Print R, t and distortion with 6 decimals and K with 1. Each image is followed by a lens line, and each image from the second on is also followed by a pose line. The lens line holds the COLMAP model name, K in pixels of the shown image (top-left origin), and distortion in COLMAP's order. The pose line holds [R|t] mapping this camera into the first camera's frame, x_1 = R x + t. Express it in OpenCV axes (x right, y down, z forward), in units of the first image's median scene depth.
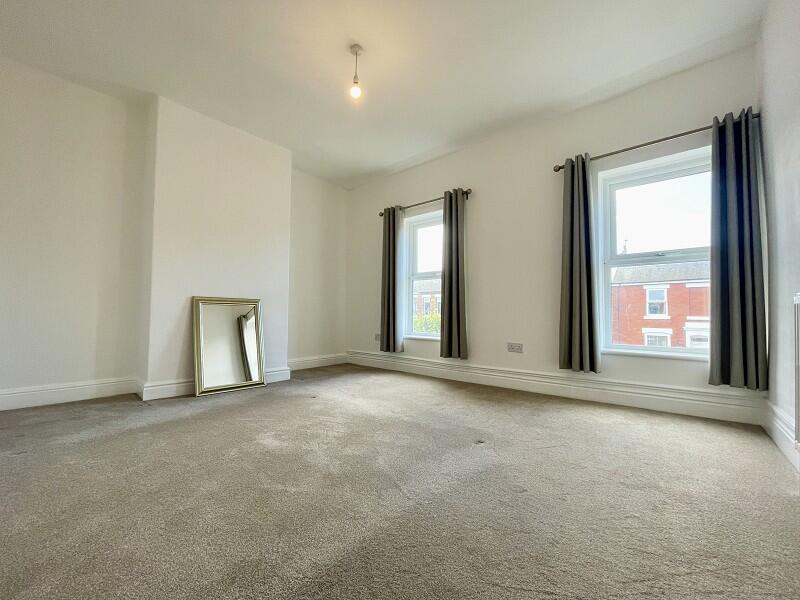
lens RADIAL K [[322.9, 0, 405.8], [0, 322.9, 303.2], [0, 0, 1]] dist [0.000440, 0.000143]
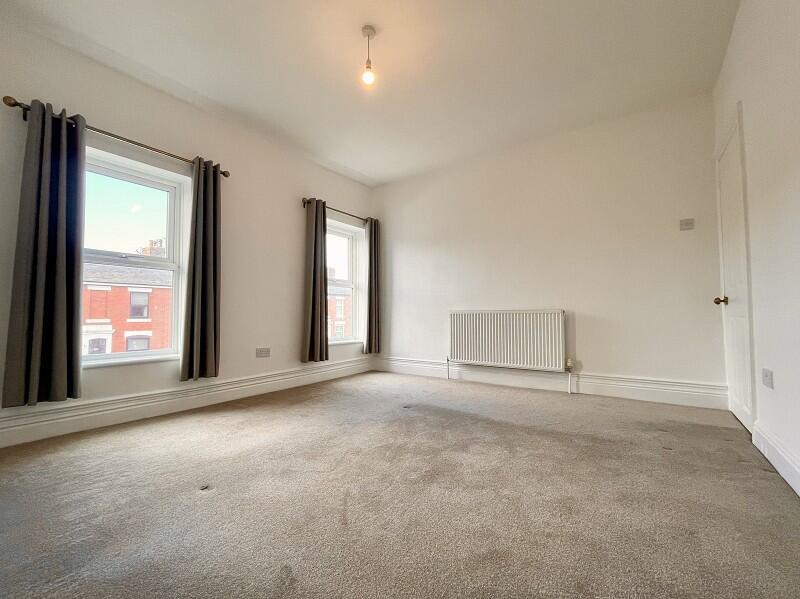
lens RADIAL K [[322.9, 0, 405.8], [0, 322.9, 302.7], [0, 0, 1]] dist [0.000440, 0.000143]
pose [[-0.040961, 0.035933, 0.998514, -0.650346], [-0.028375, 0.998908, -0.037111, 0.005954], [-0.998758, -0.029853, -0.039896, 0.559583]]
